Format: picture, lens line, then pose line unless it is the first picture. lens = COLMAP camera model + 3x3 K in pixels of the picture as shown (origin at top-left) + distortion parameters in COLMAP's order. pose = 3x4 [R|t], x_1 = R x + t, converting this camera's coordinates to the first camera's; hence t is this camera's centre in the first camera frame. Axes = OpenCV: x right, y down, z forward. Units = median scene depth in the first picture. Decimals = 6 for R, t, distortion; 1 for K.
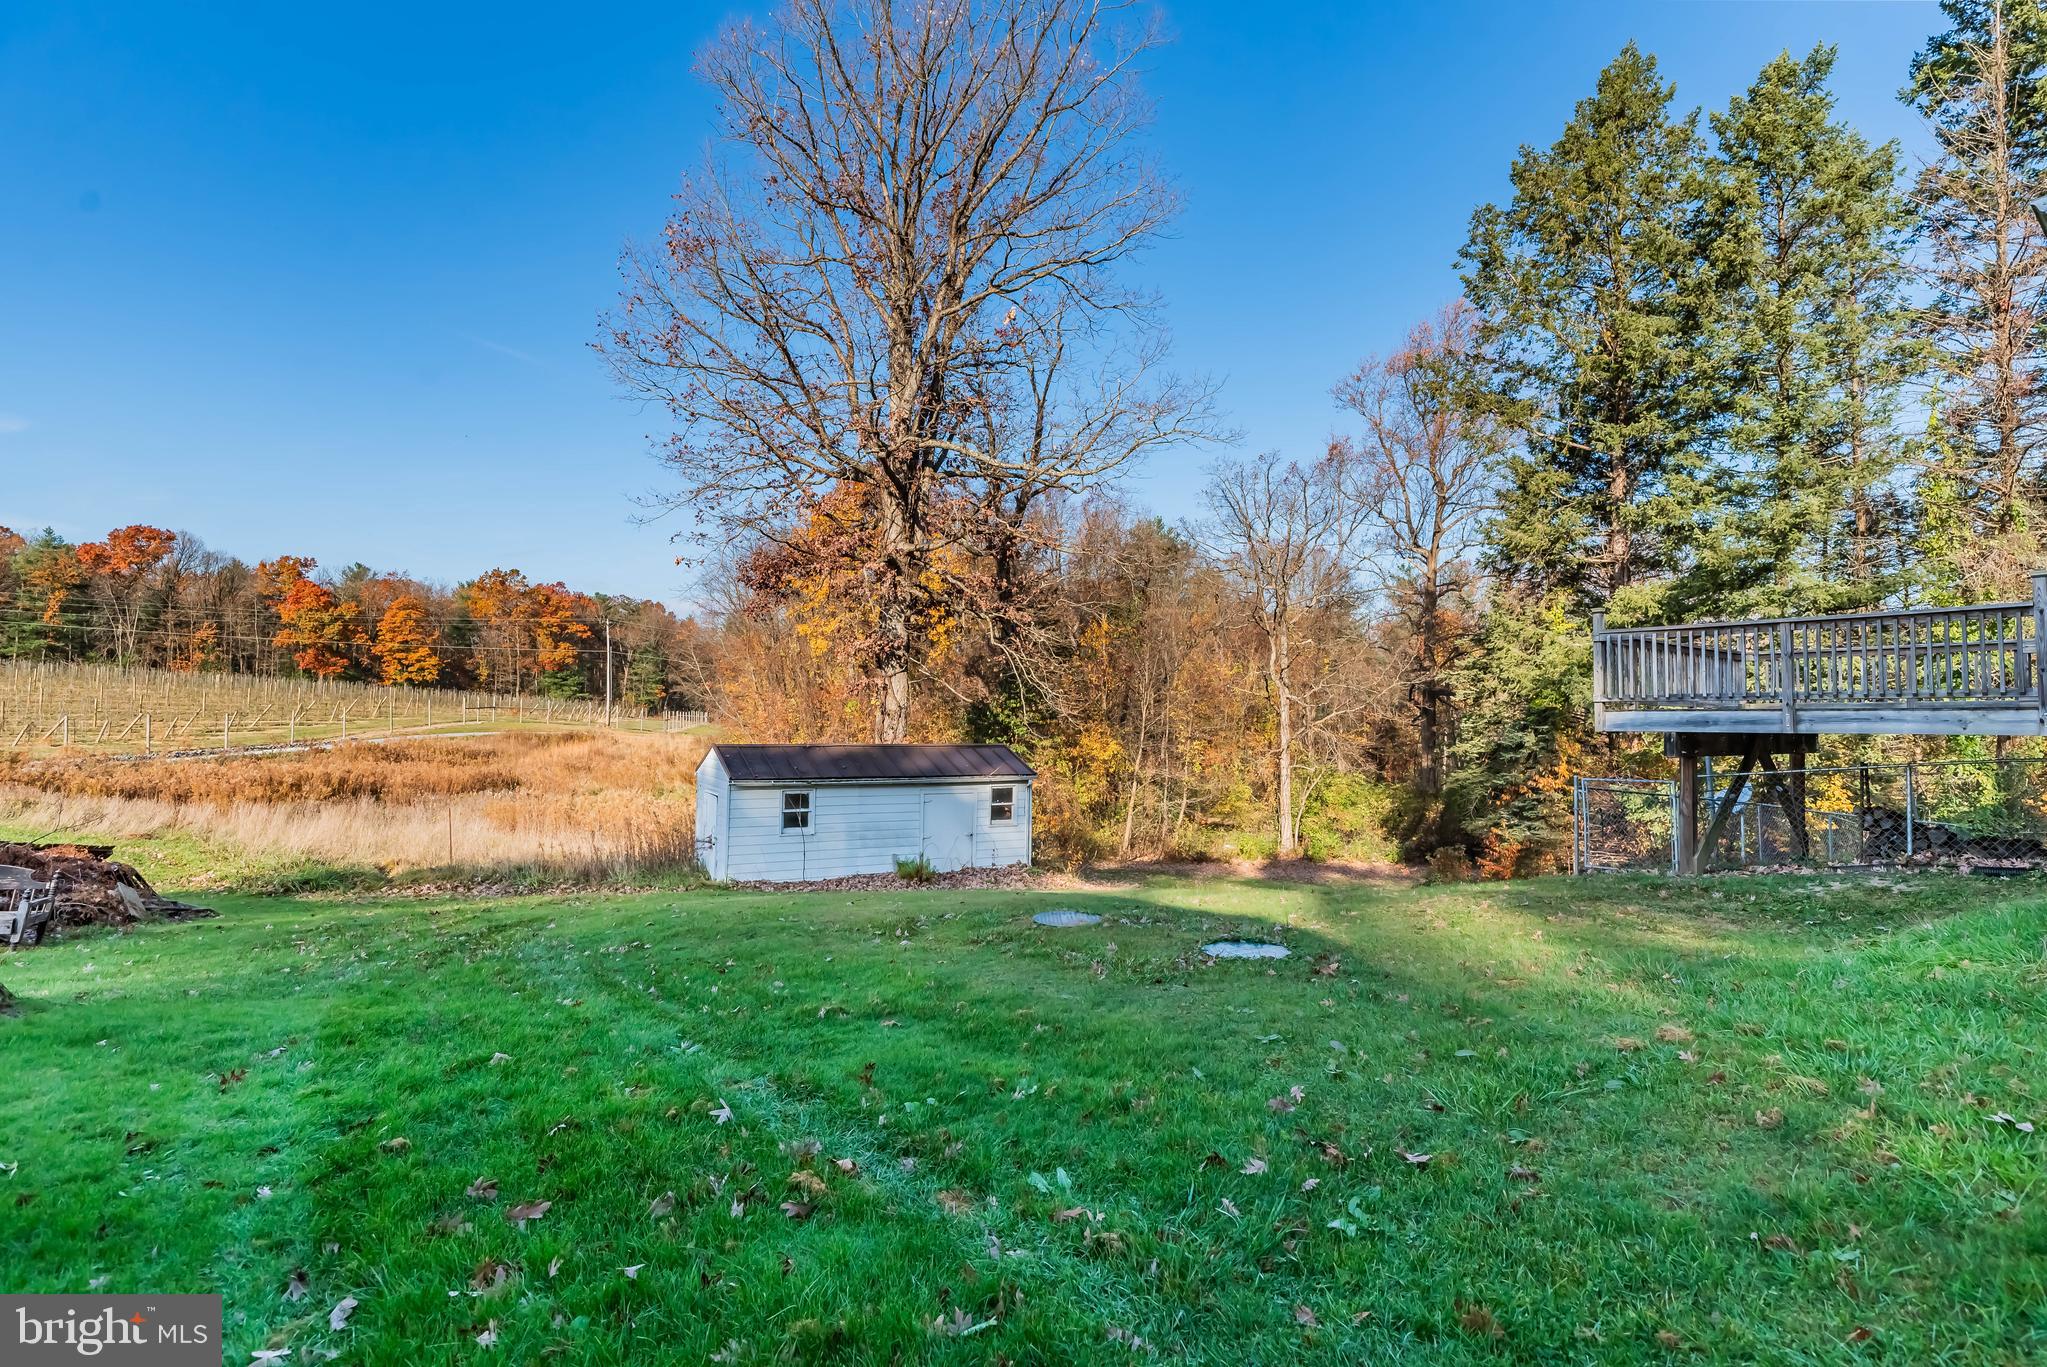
lens RADIAL K [[977.9, 0, 1030.3], [0, 977.9, 681.2], [0, 0, 1]] dist [0.001138, 0.000730]
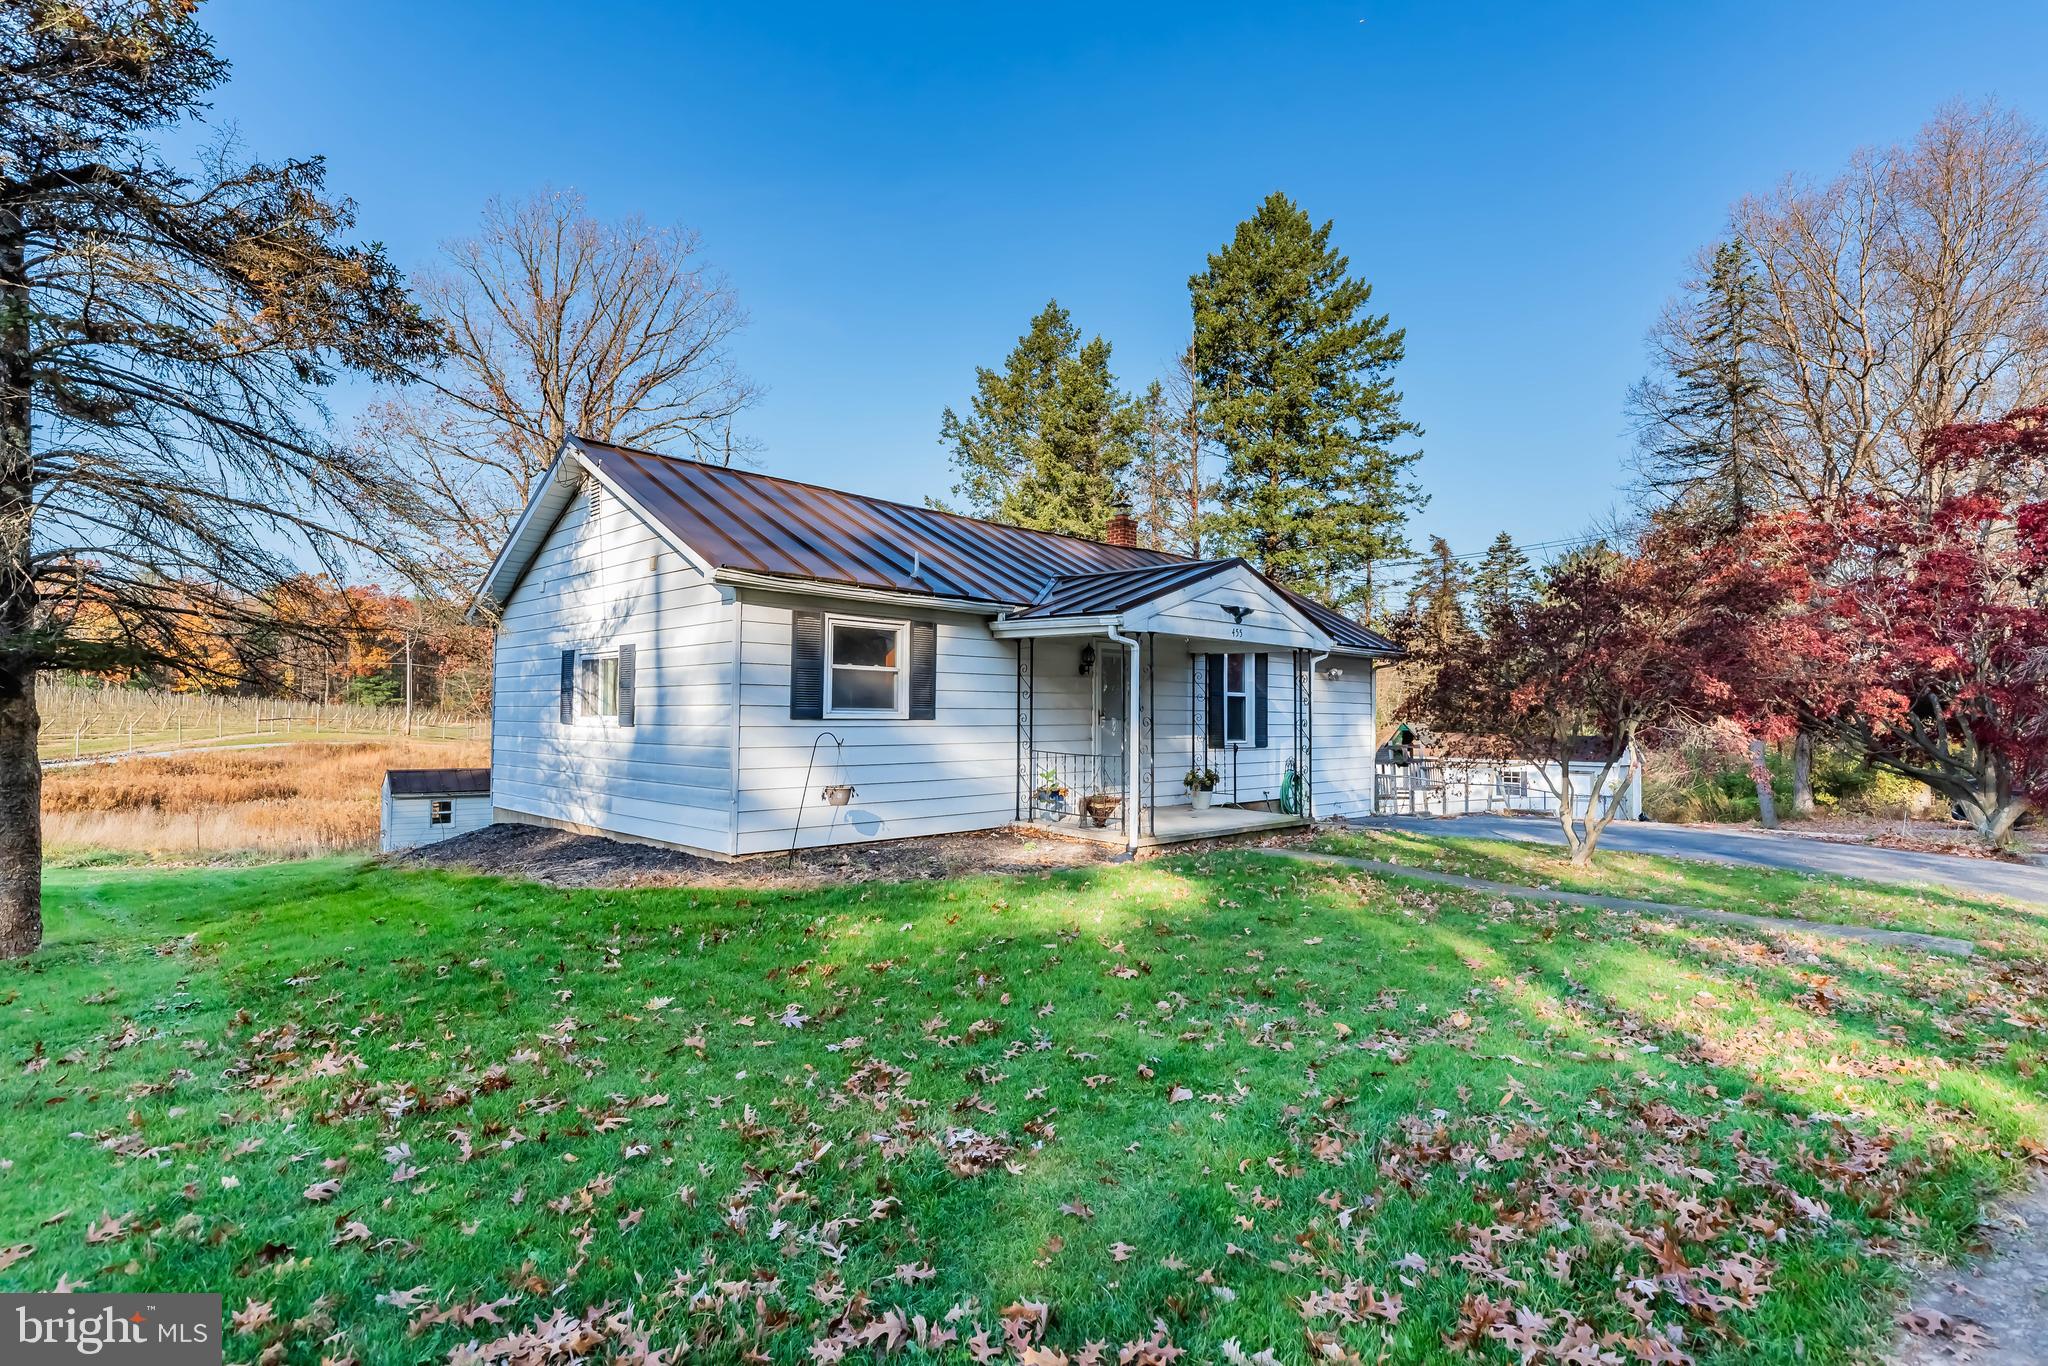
lens RADIAL K [[978.4, 0, 1019.5], [0, 978.4, 690.9], [0, 0, 1]] dist [0.001138, 0.000730]
pose [[0.992547, -0.001250, 0.121857, 0.186024], [-0.000371, 0.999912, 0.013278, -0.031687], [-0.121863, -0.013224, 0.992459, -0.252998]]
